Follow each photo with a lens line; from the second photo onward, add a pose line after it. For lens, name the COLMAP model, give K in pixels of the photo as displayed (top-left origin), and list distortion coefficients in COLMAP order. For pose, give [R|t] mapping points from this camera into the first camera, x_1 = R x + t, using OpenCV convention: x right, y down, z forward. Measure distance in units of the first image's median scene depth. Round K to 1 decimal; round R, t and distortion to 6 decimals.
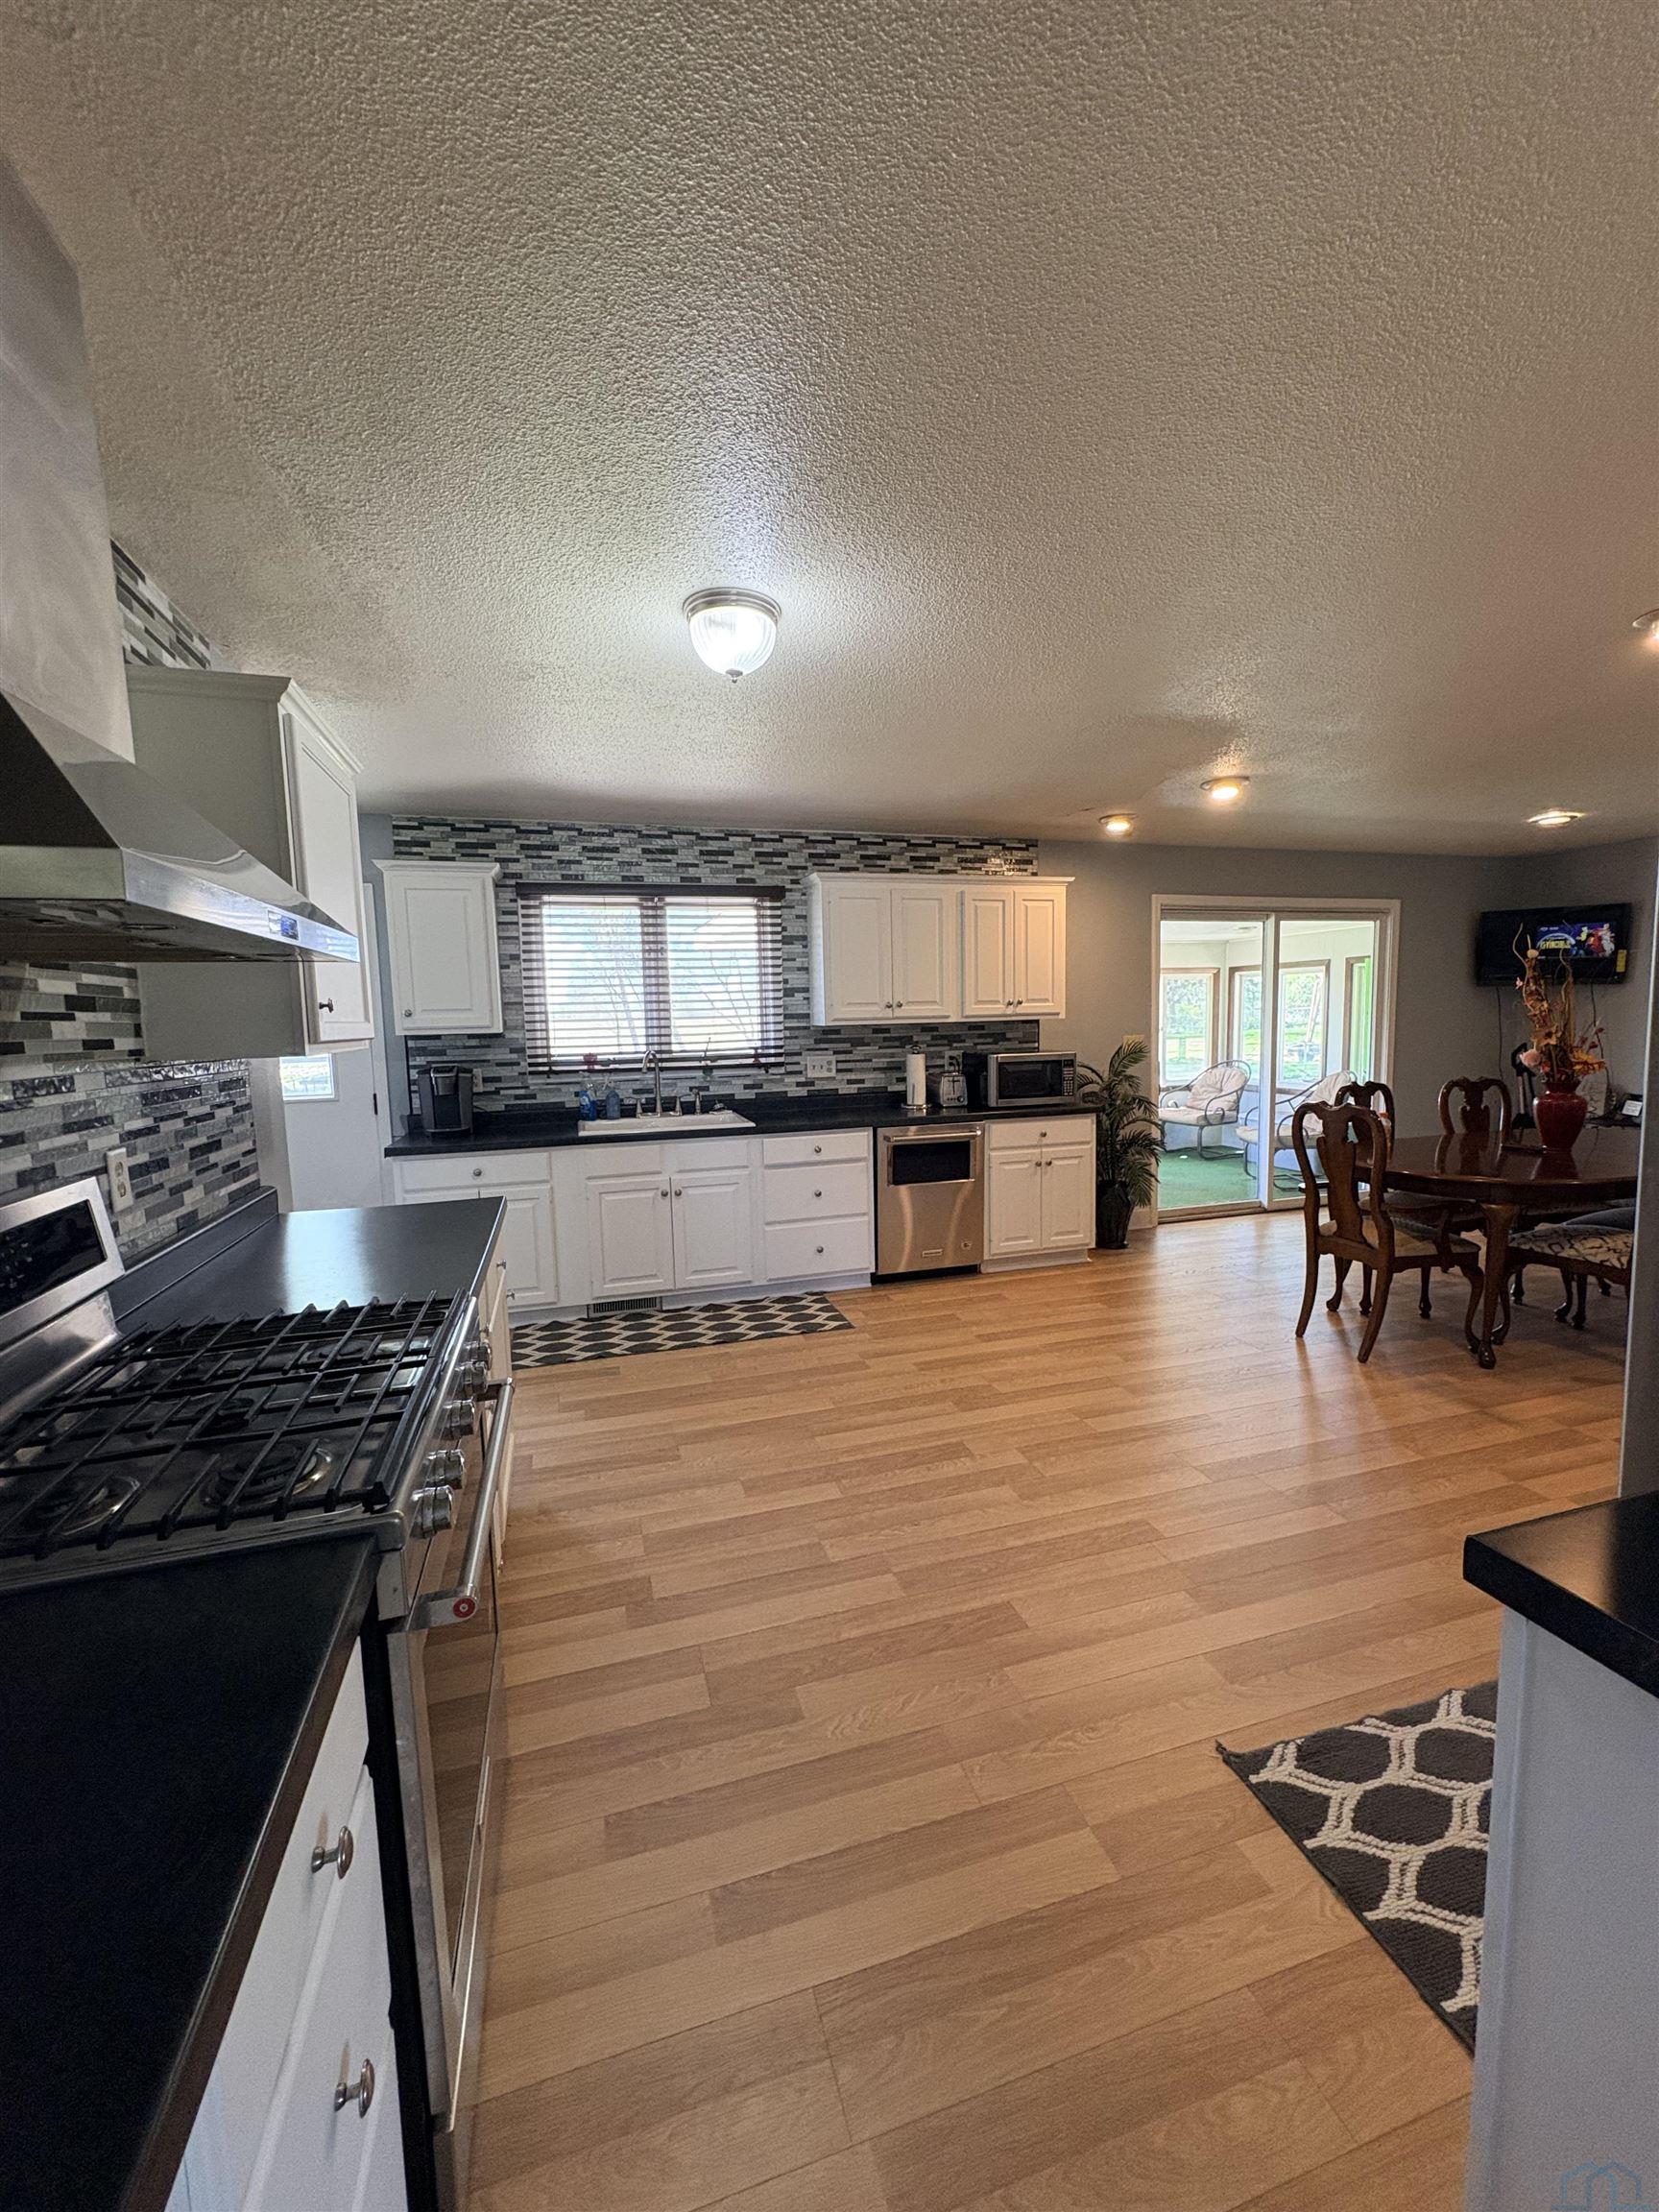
lens RADIAL K [[882.8, 0, 830.2], [0, 882.8, 1106.0], [0, 0, 1]] dist [-0.001591, 0.000356]
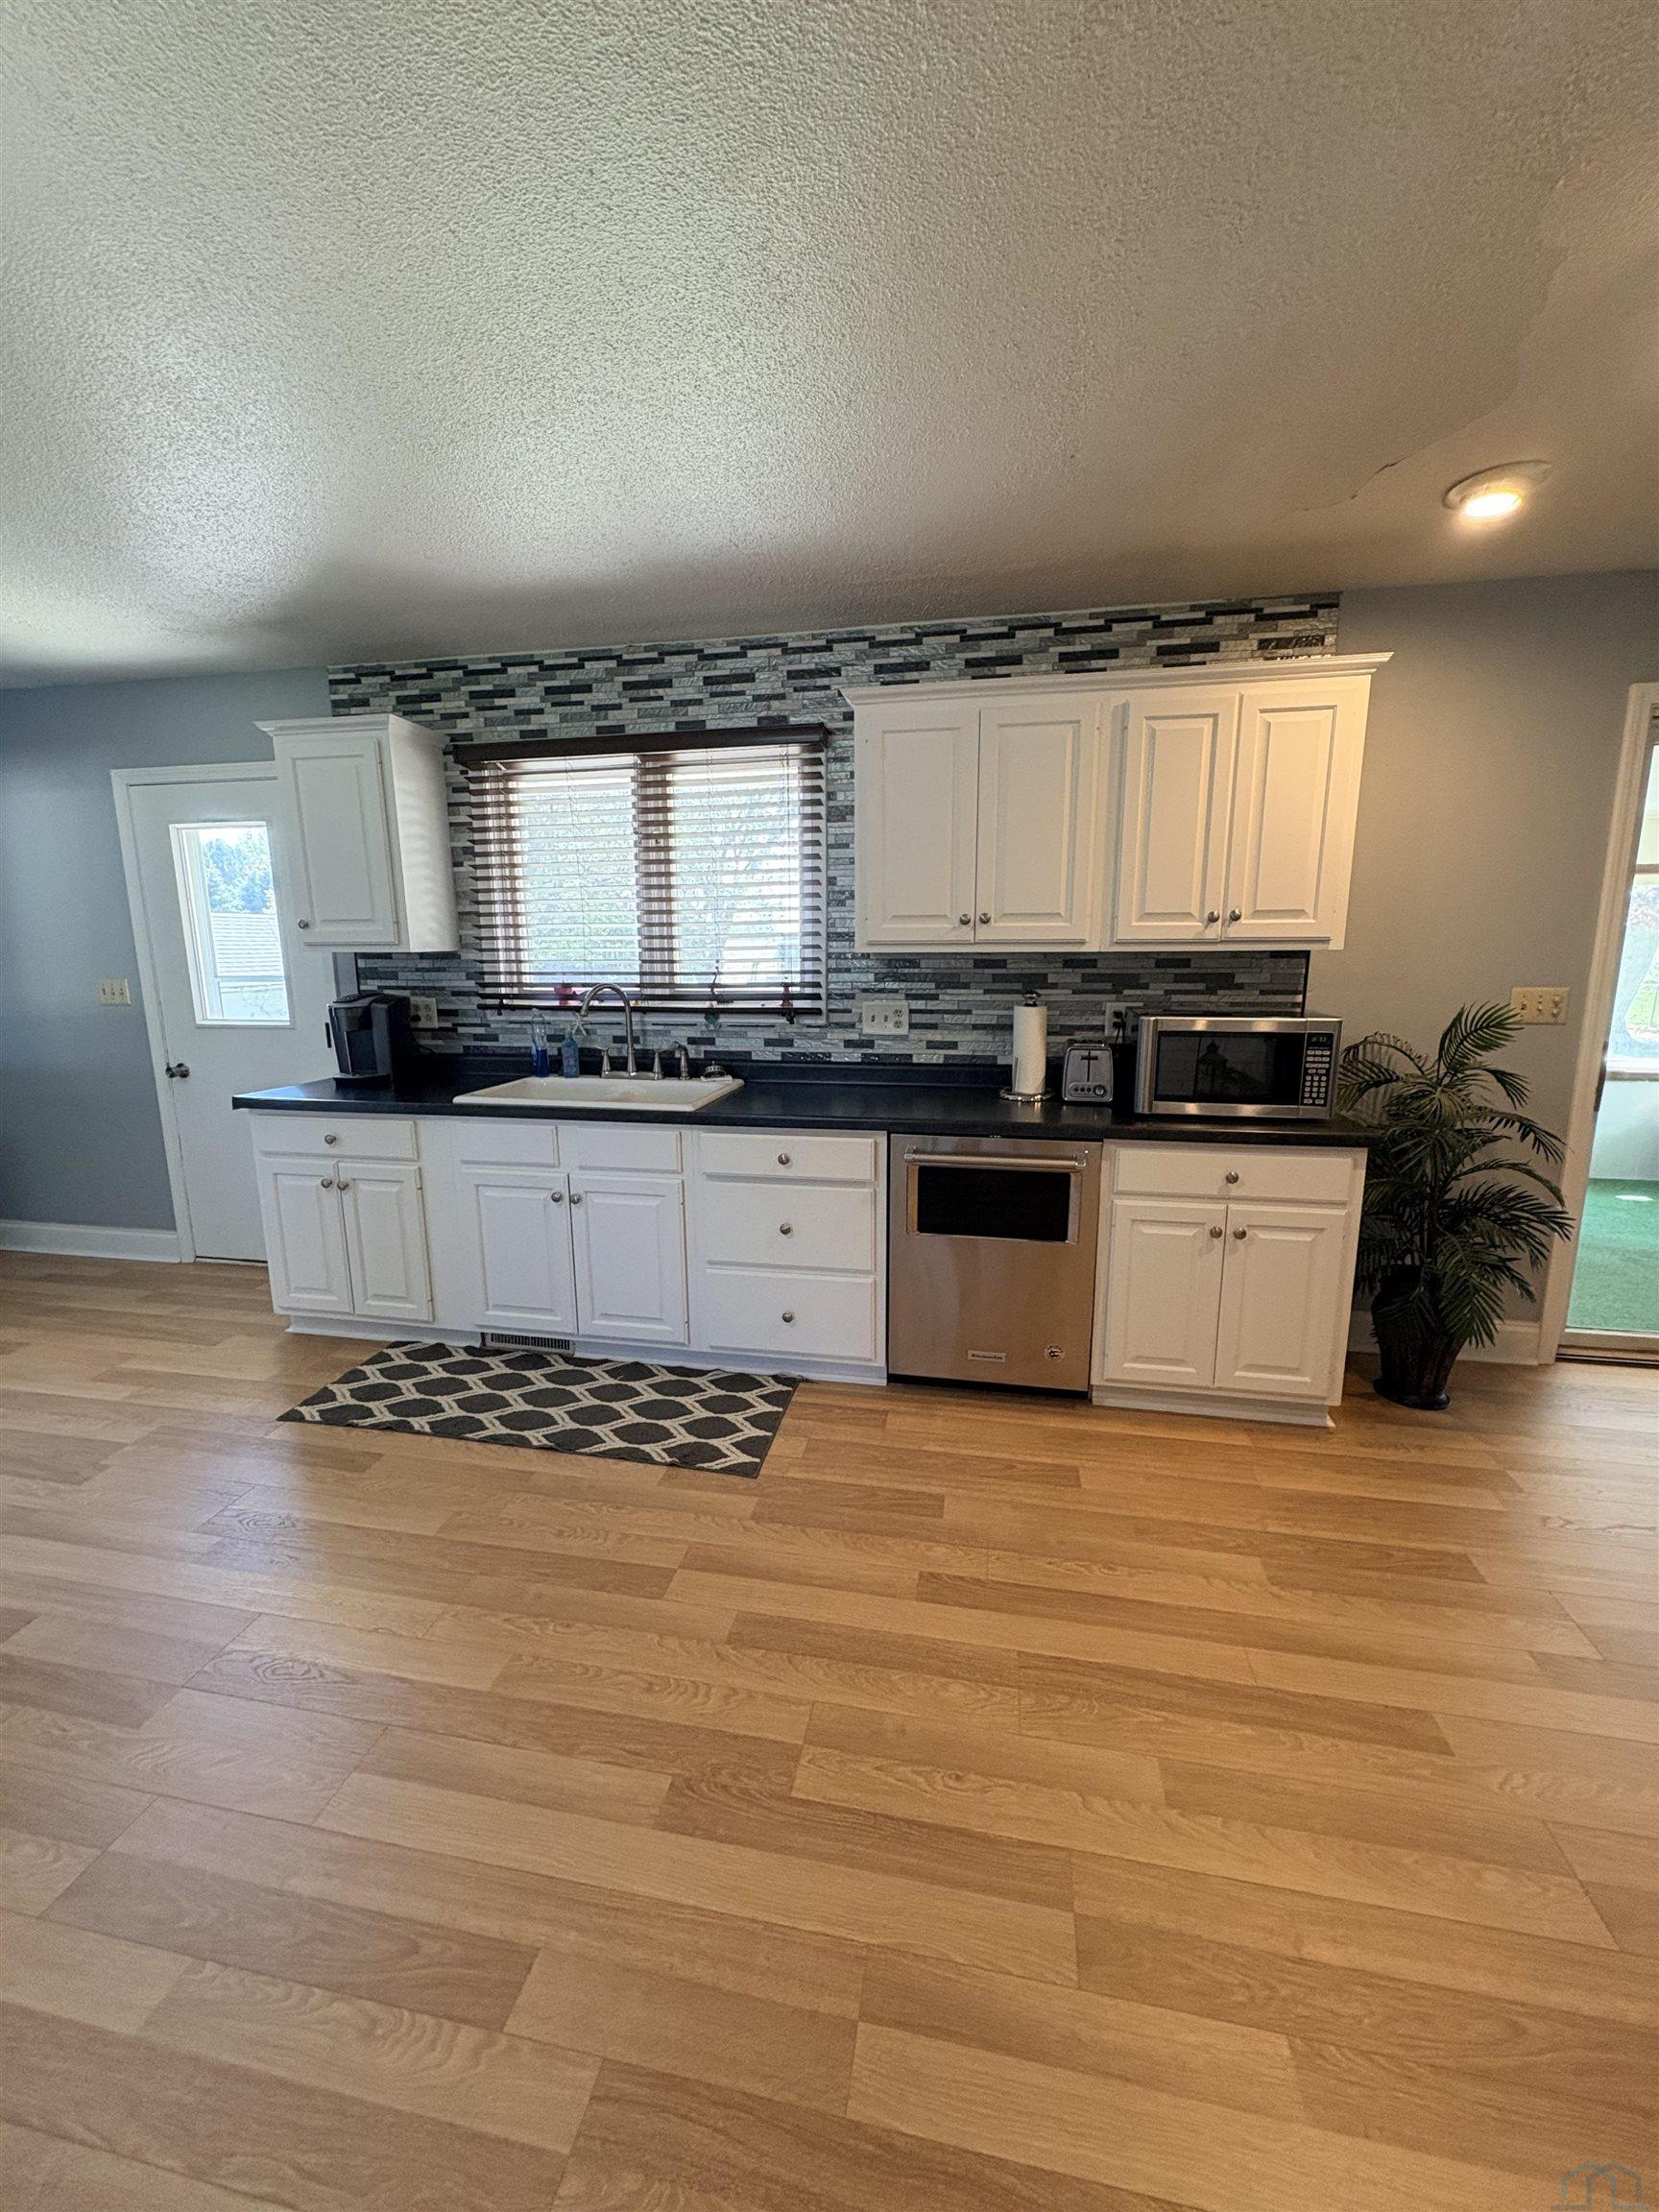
lens RADIAL K [[882.8, 0, 833.0], [0, 882.8, 1105.8], [0, 0, 1]] dist [-0.001591, 0.000356]
pose [[0.884626, 0.103355, -0.454702, 0.267414], [-0.062668, 0.992632, 0.103706, -0.048531], [0.462071, -0.063246, 0.884585, 0.447426]]
